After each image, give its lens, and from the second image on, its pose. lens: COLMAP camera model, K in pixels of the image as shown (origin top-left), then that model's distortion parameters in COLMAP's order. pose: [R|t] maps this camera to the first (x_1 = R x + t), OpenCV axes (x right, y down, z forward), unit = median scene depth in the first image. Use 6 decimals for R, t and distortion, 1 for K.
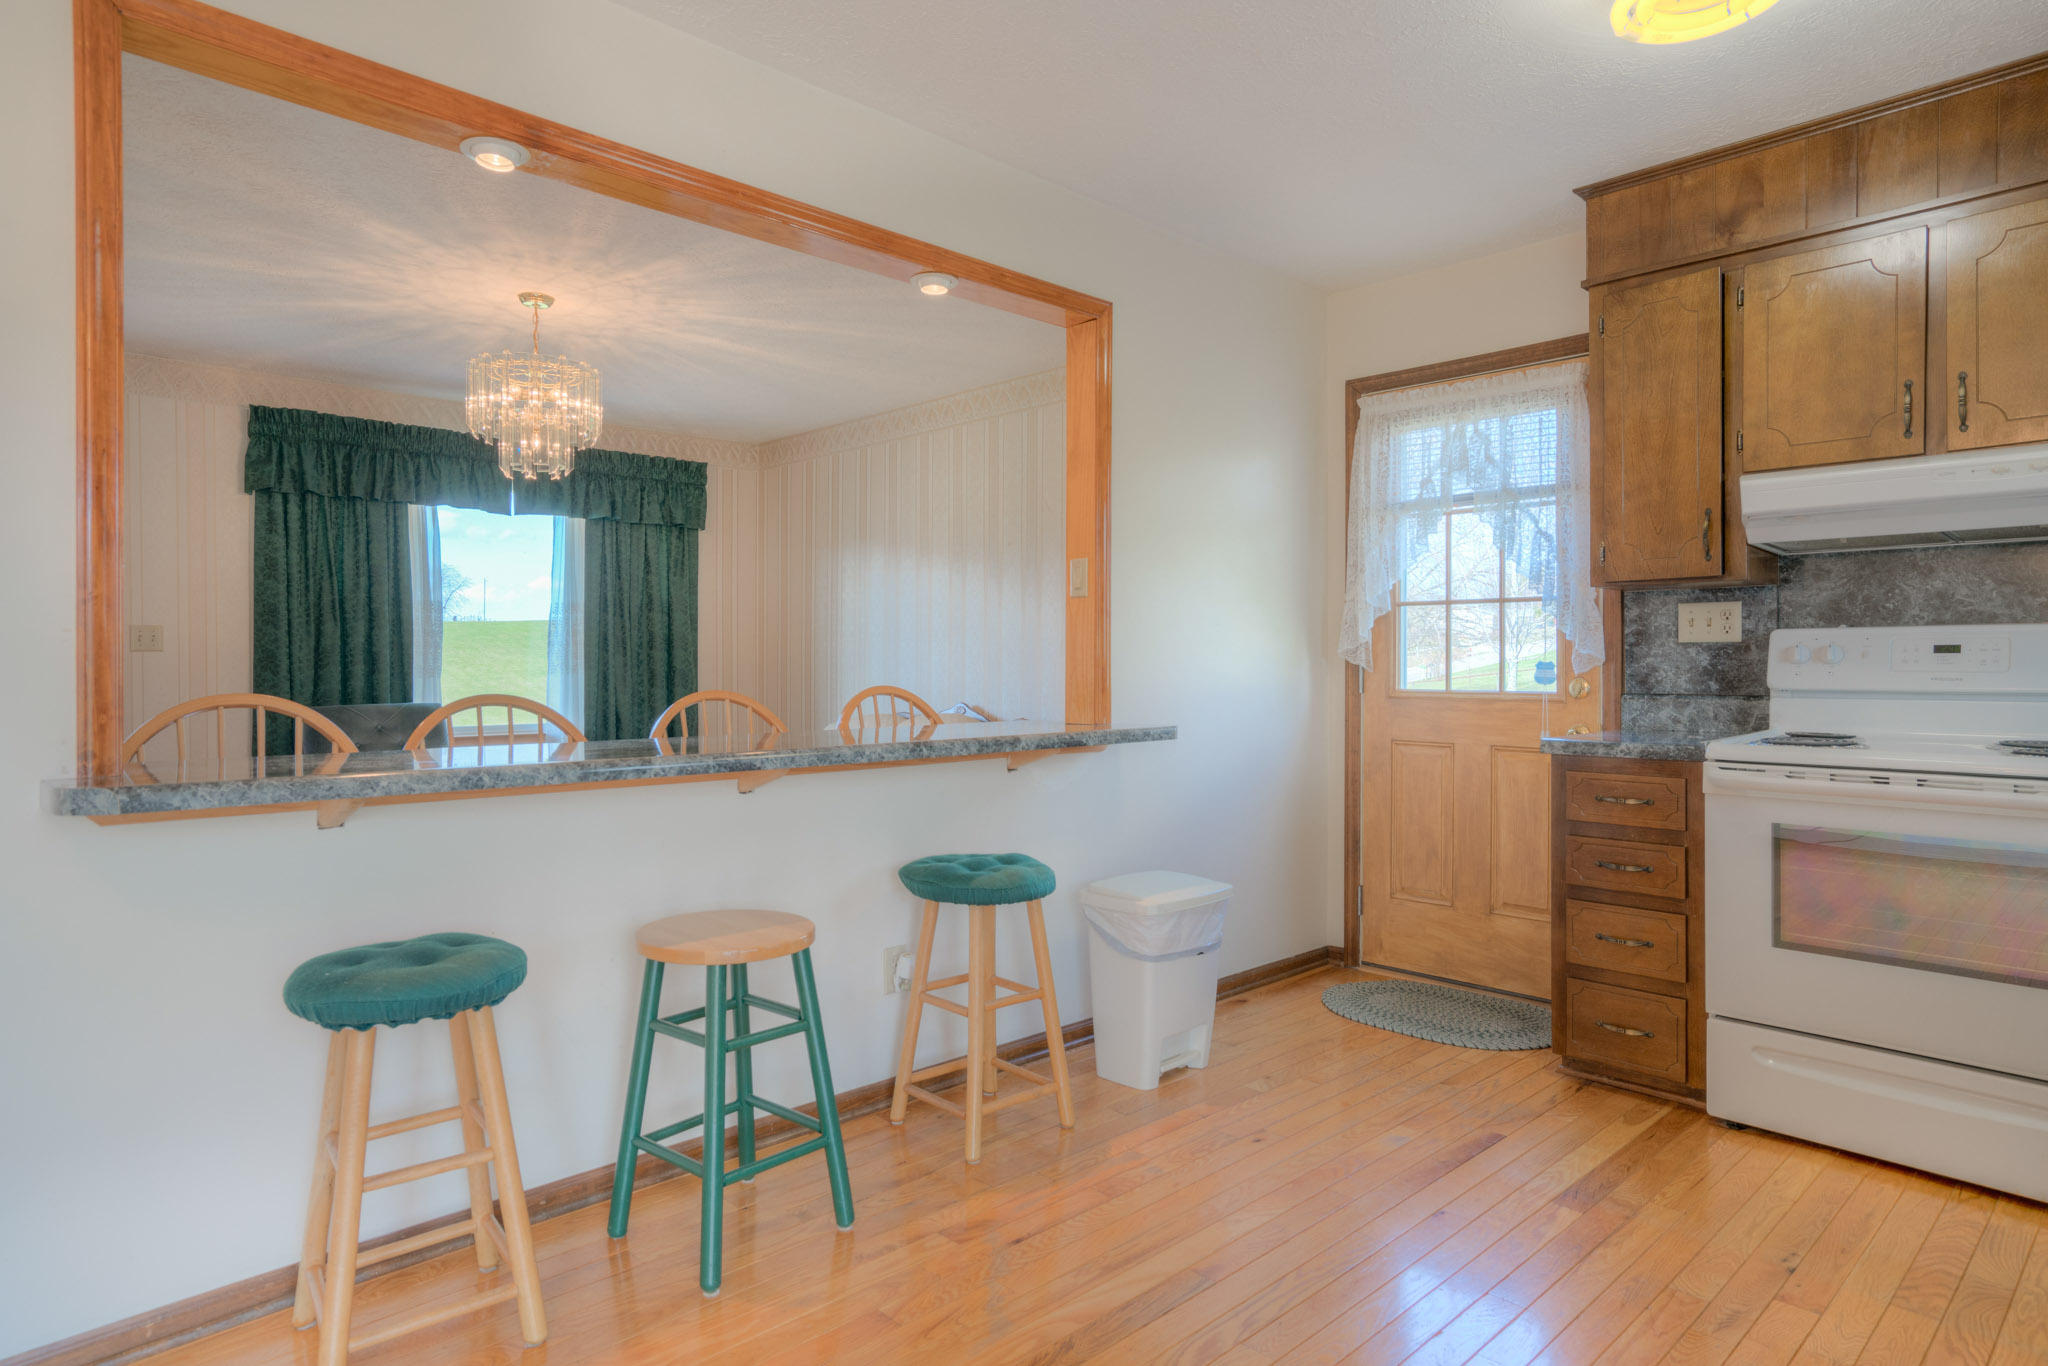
lens RADIAL K [[1169.0, 0, 1031.7], [0, 1169.0, 677.0], [0, 0, 1]] dist [0.006126, -0.000133]
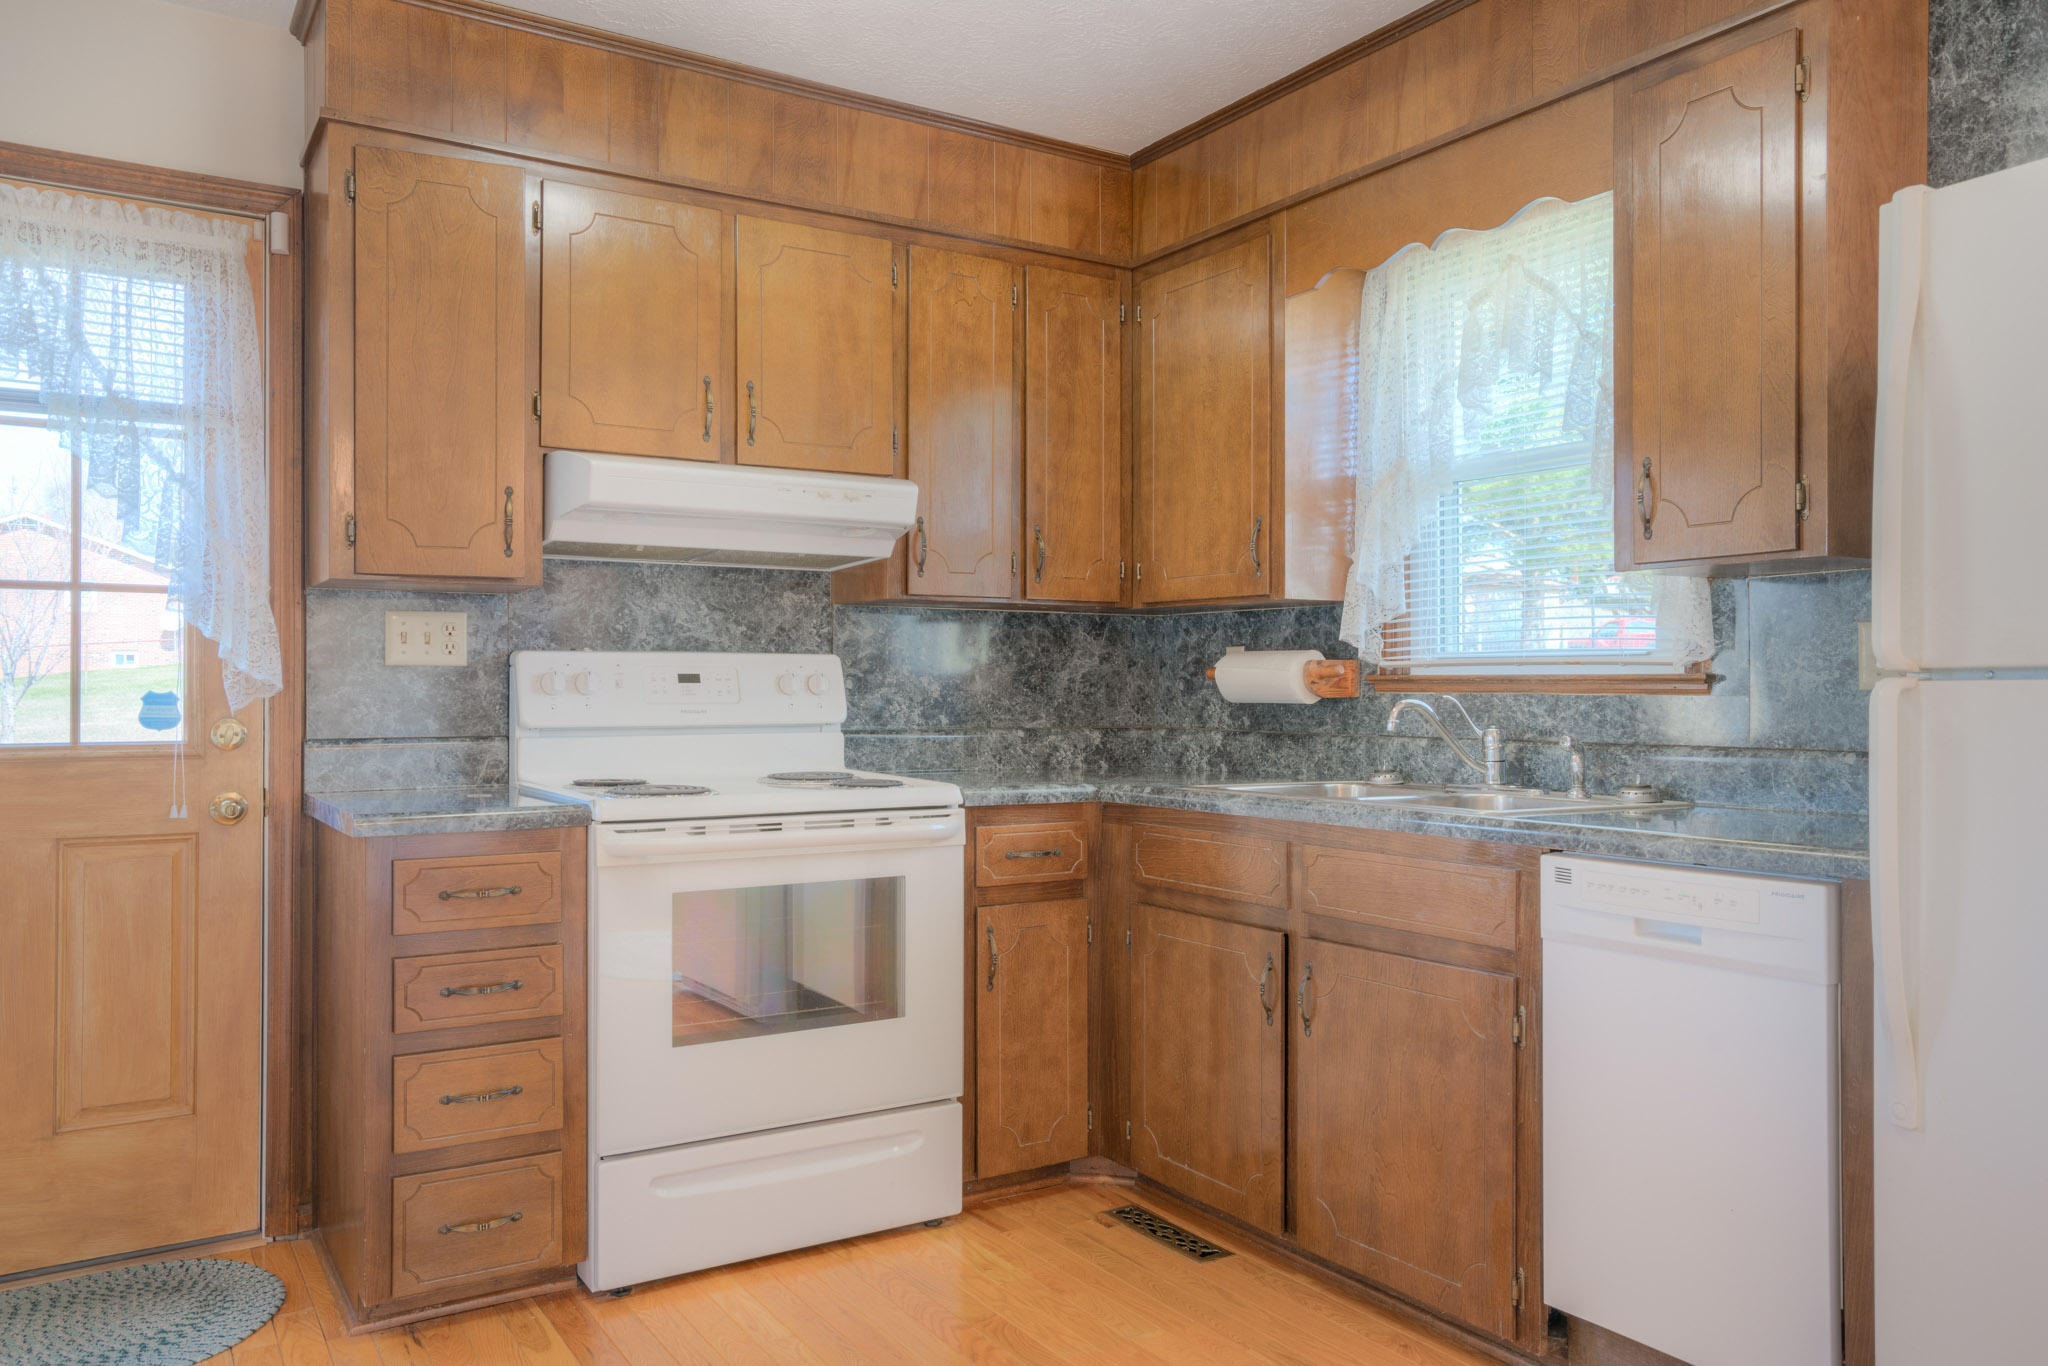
lens RADIAL K [[1501.5, 0, 1028.6], [0, 1501.5, 686.5], [0, 0, 1]] dist [0.002165, 0.002571]
pose [[0.193599, 0.002543, 0.981078, -0.524237], [0.011910, 0.999917, -0.004943, -0.014857], [-0.981009, 0.012642, 0.193552, 0.875347]]
